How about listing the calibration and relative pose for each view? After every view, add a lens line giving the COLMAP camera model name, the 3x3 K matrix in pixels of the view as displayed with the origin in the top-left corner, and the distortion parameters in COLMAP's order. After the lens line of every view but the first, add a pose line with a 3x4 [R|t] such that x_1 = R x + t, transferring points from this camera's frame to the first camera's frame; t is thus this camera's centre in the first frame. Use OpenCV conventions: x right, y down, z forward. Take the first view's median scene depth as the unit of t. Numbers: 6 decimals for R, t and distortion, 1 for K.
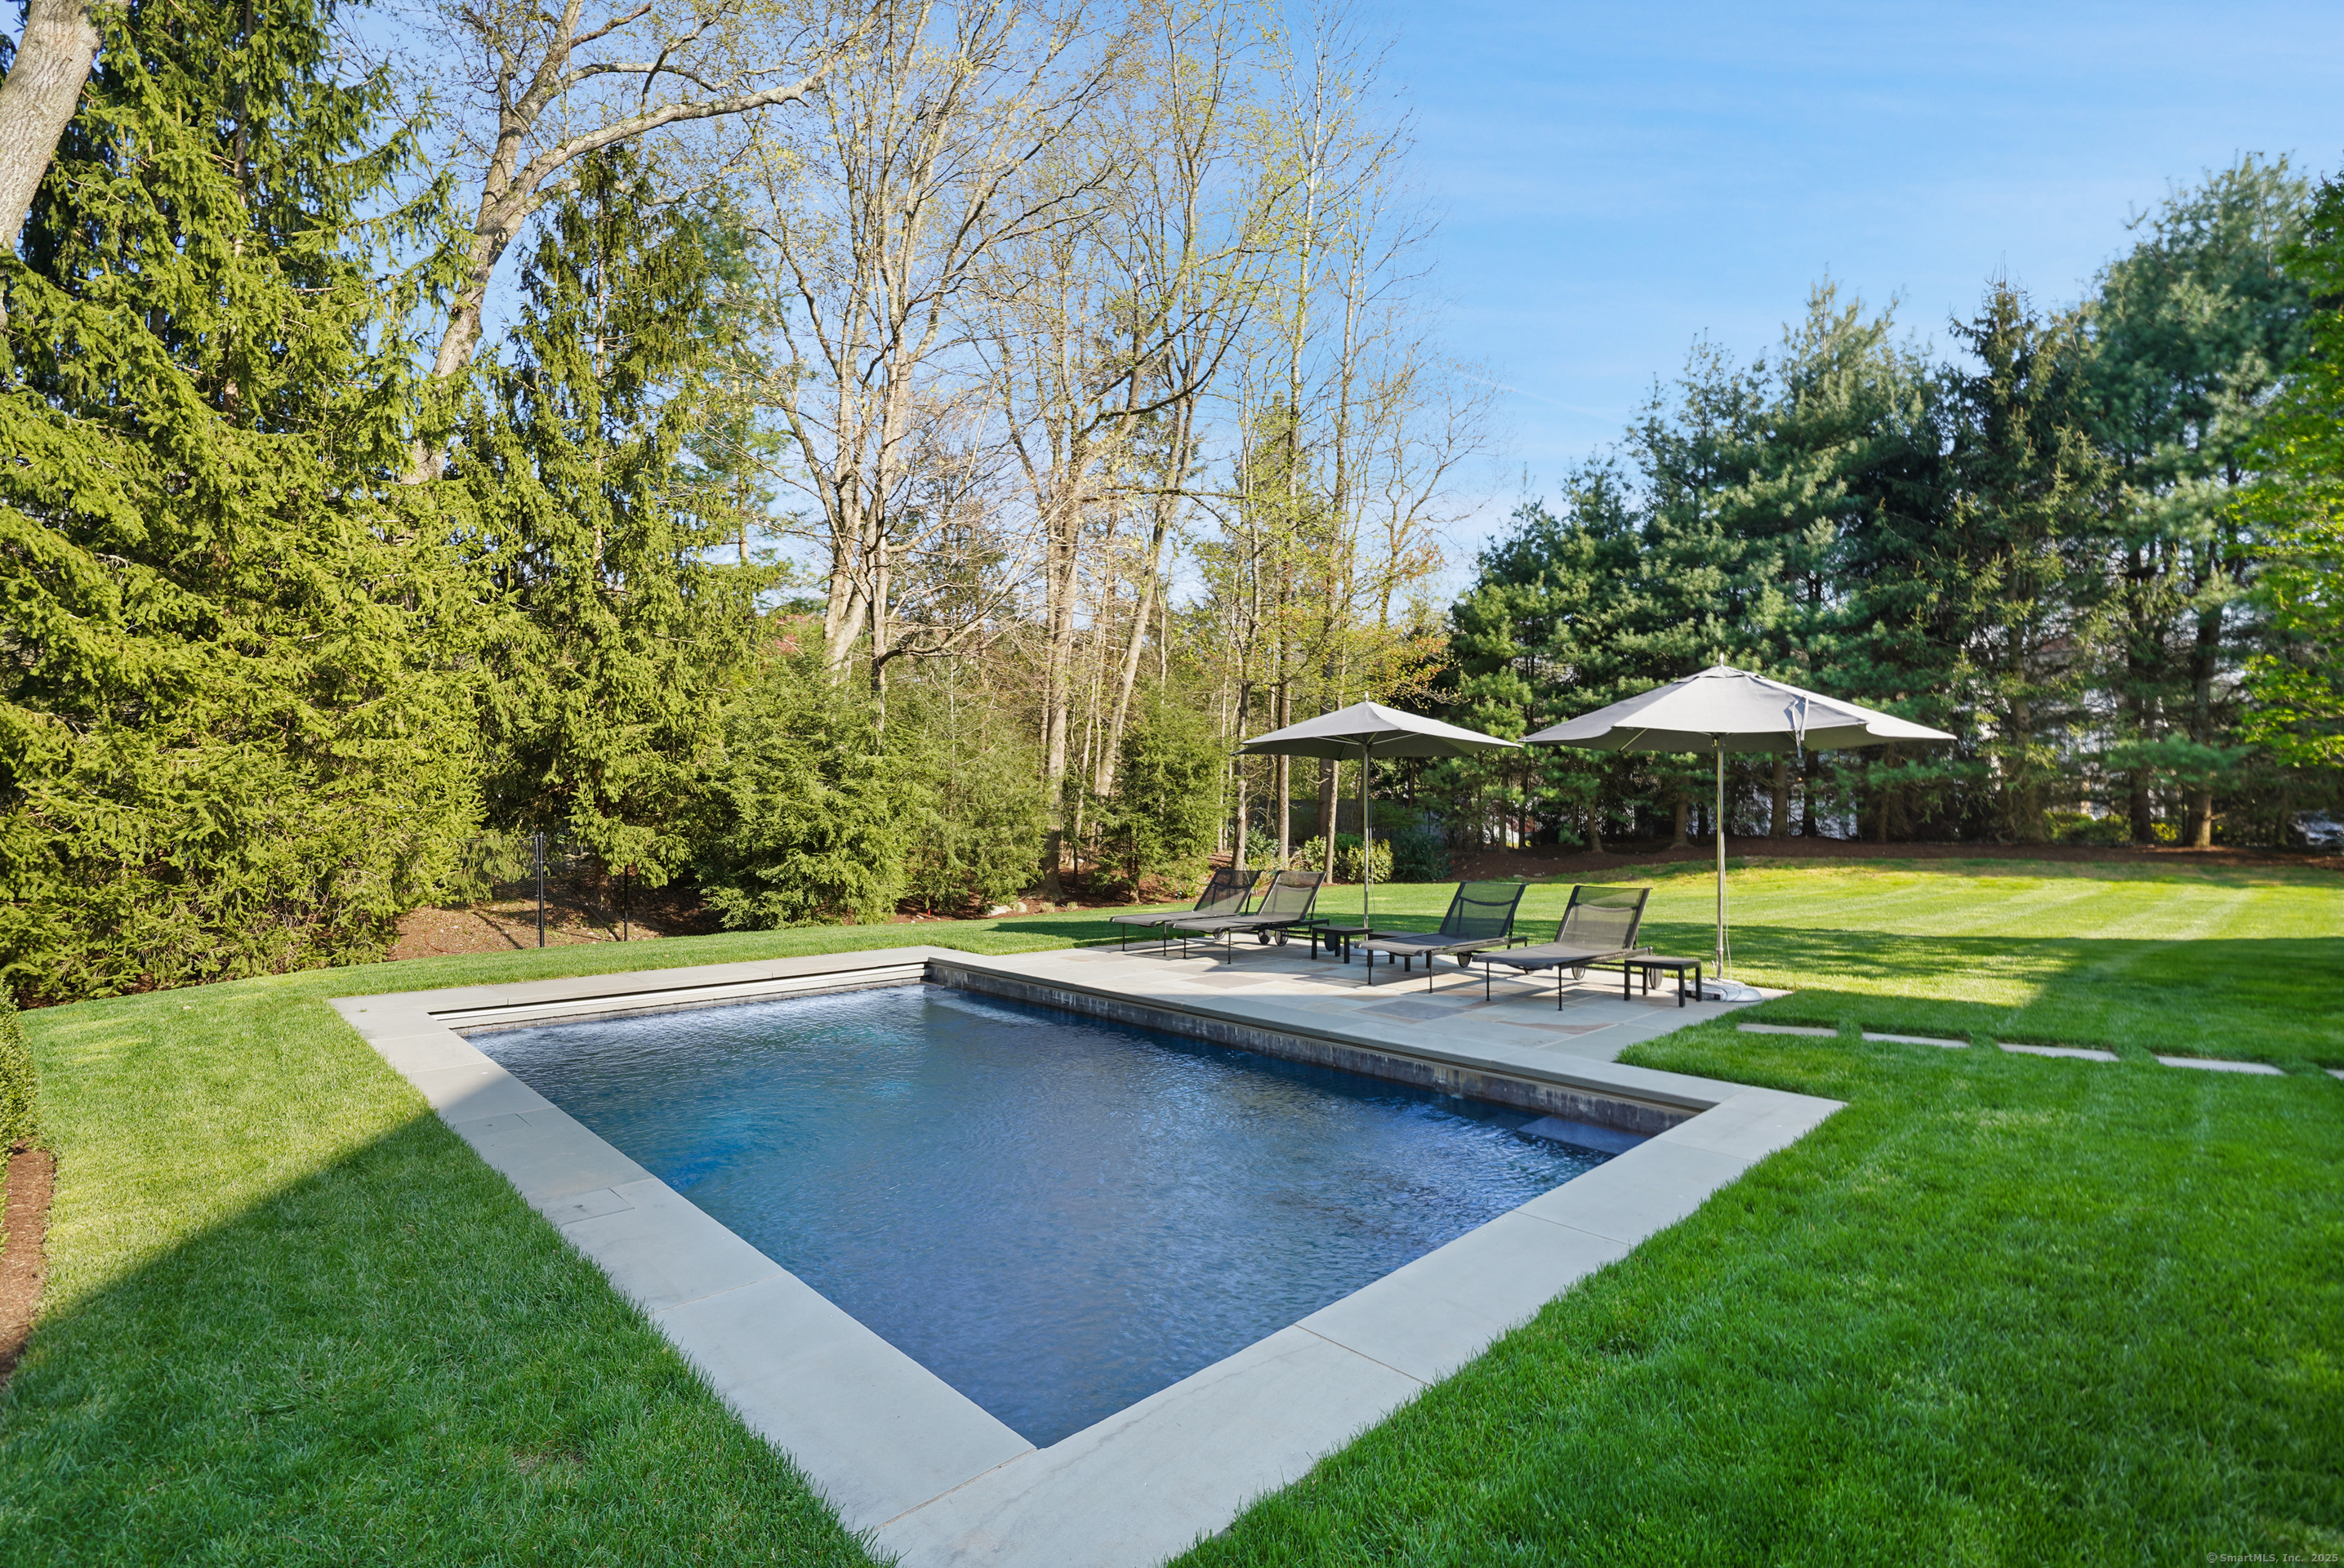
lens RADIAL K [[1066.2, 0, 1173.0], [0, 1066.2, 803.9], [0, 0, 1]] dist [-0.001471, 0.000348]
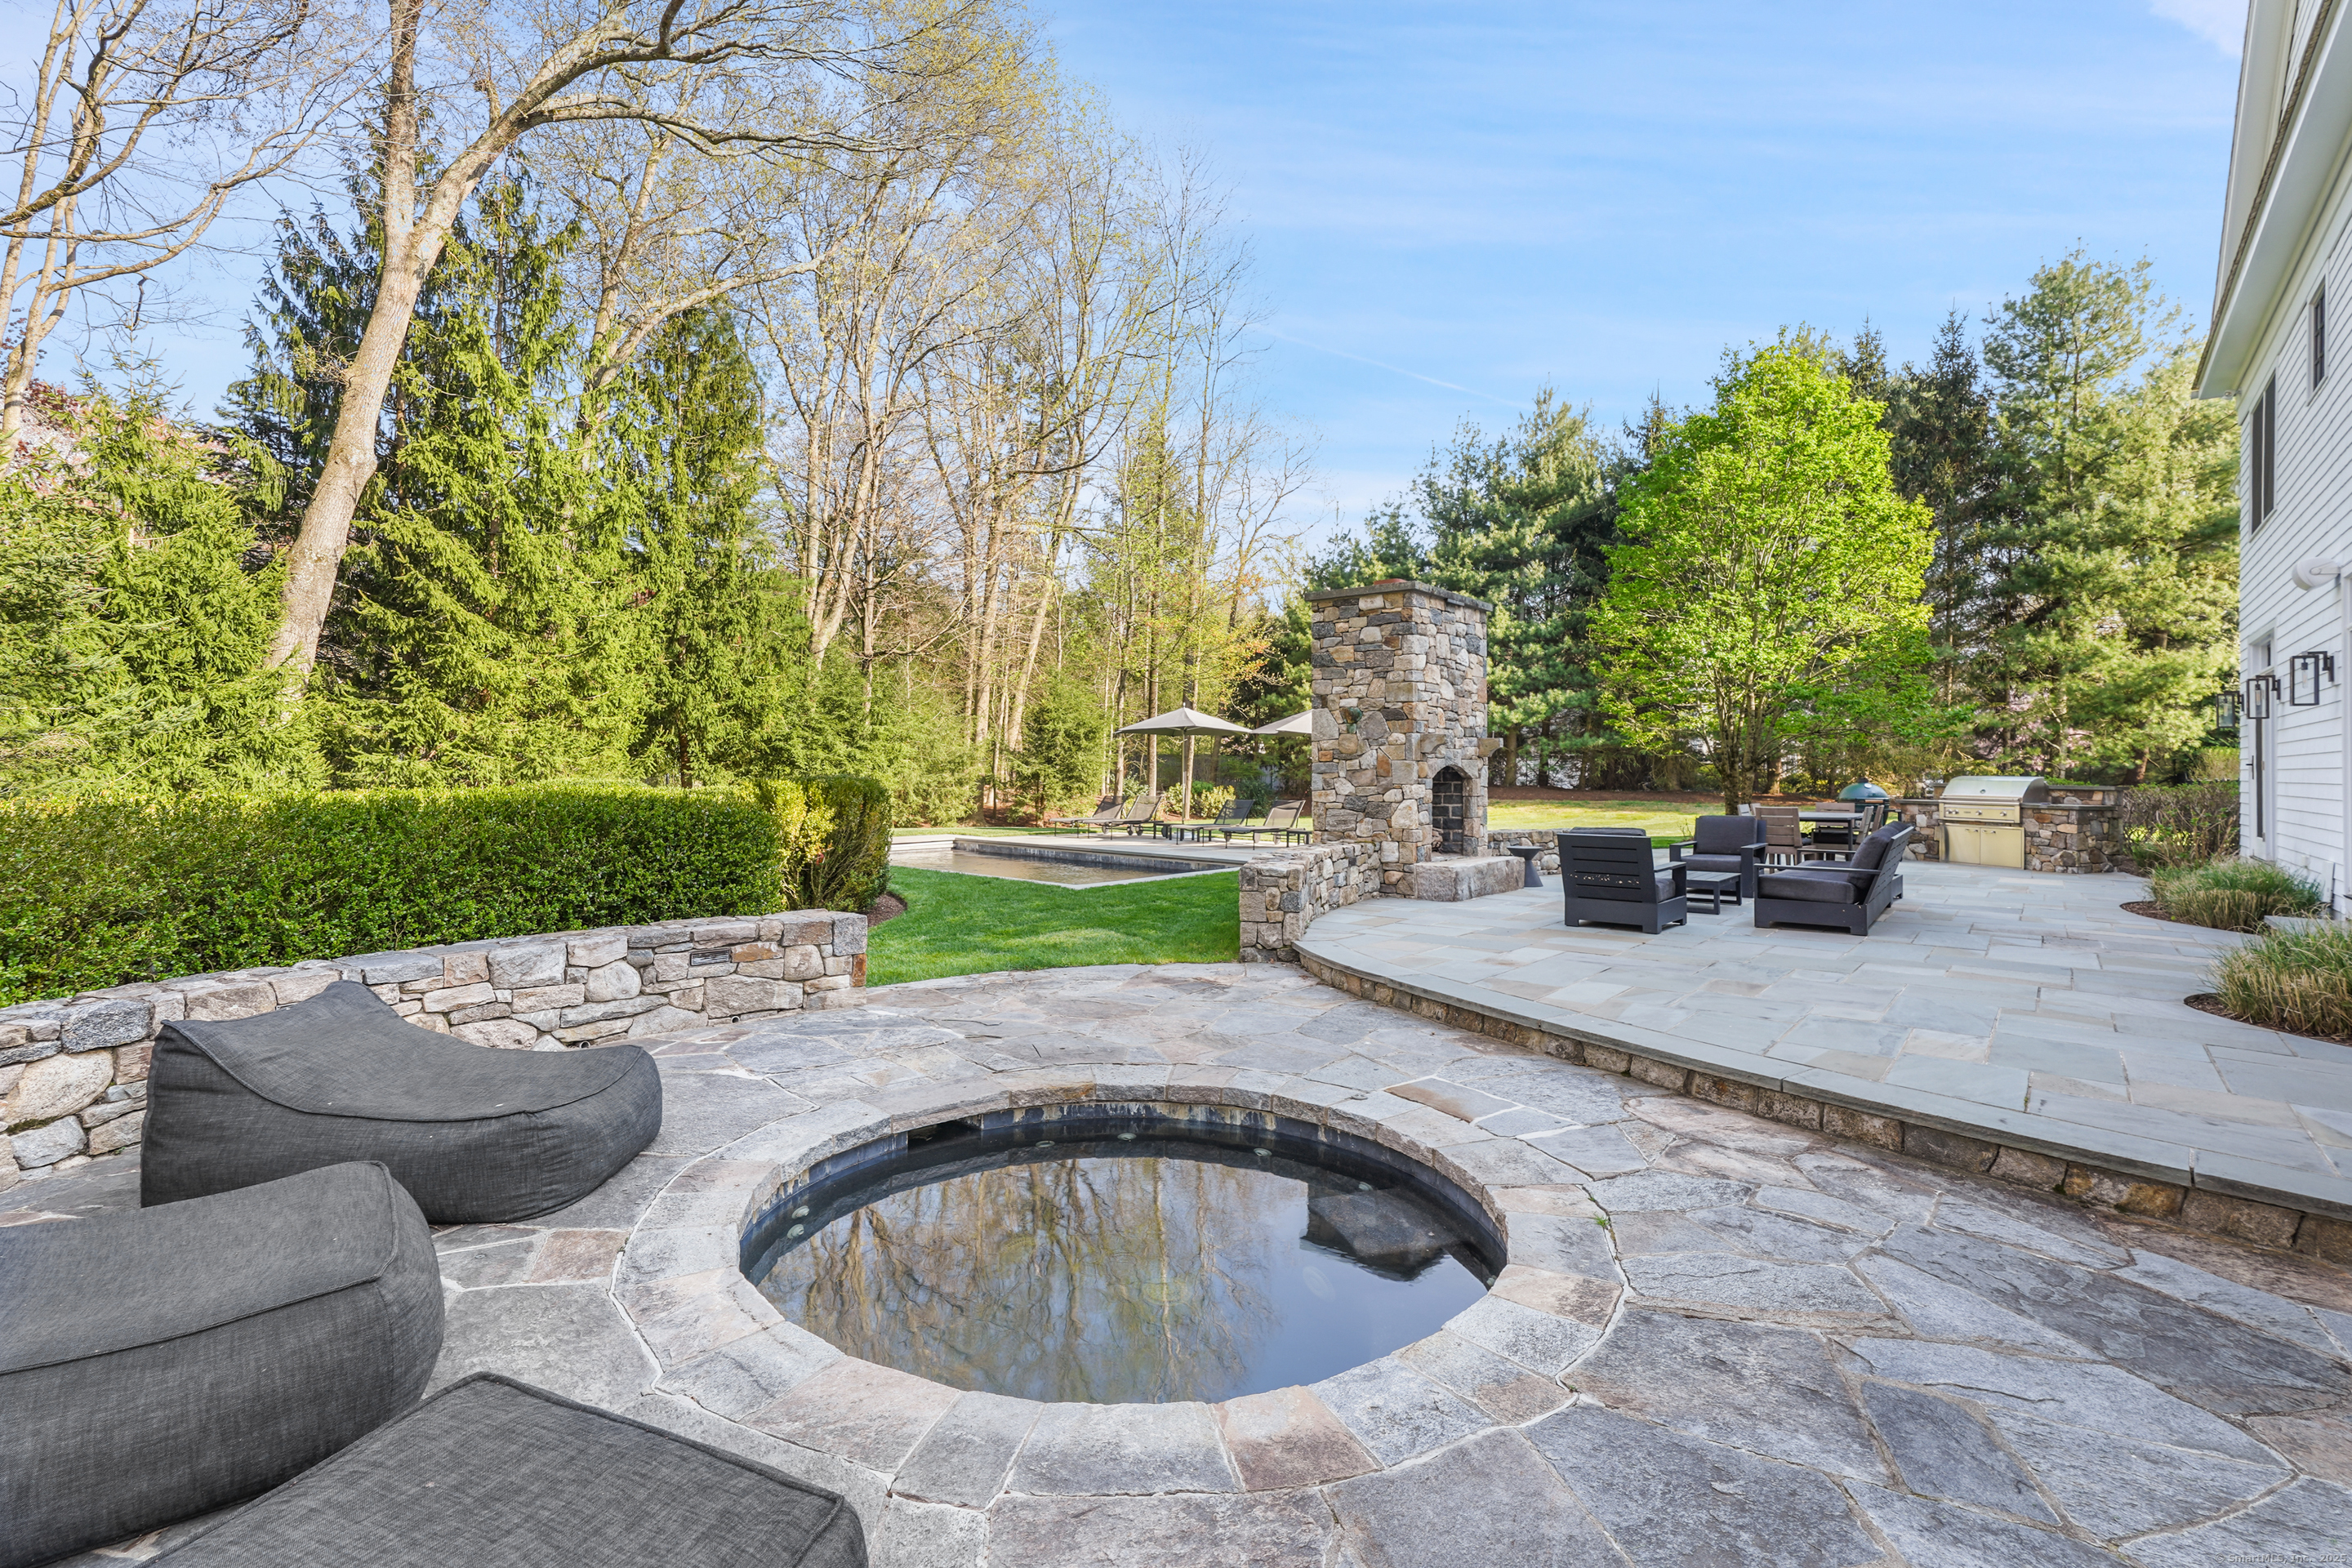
lens RADIAL K [[1088.5, 0, 1272.2], [0, 1088.5, 783.0], [0, 0, 1]] dist [-0.000829, 0.000010]
pose [[0.980007, 0.007043, 0.198840, -0.018114], [-0.012108, 0.999632, 0.024272, -0.004060], [-0.198596, -0.026194, 0.979731, -0.347153]]
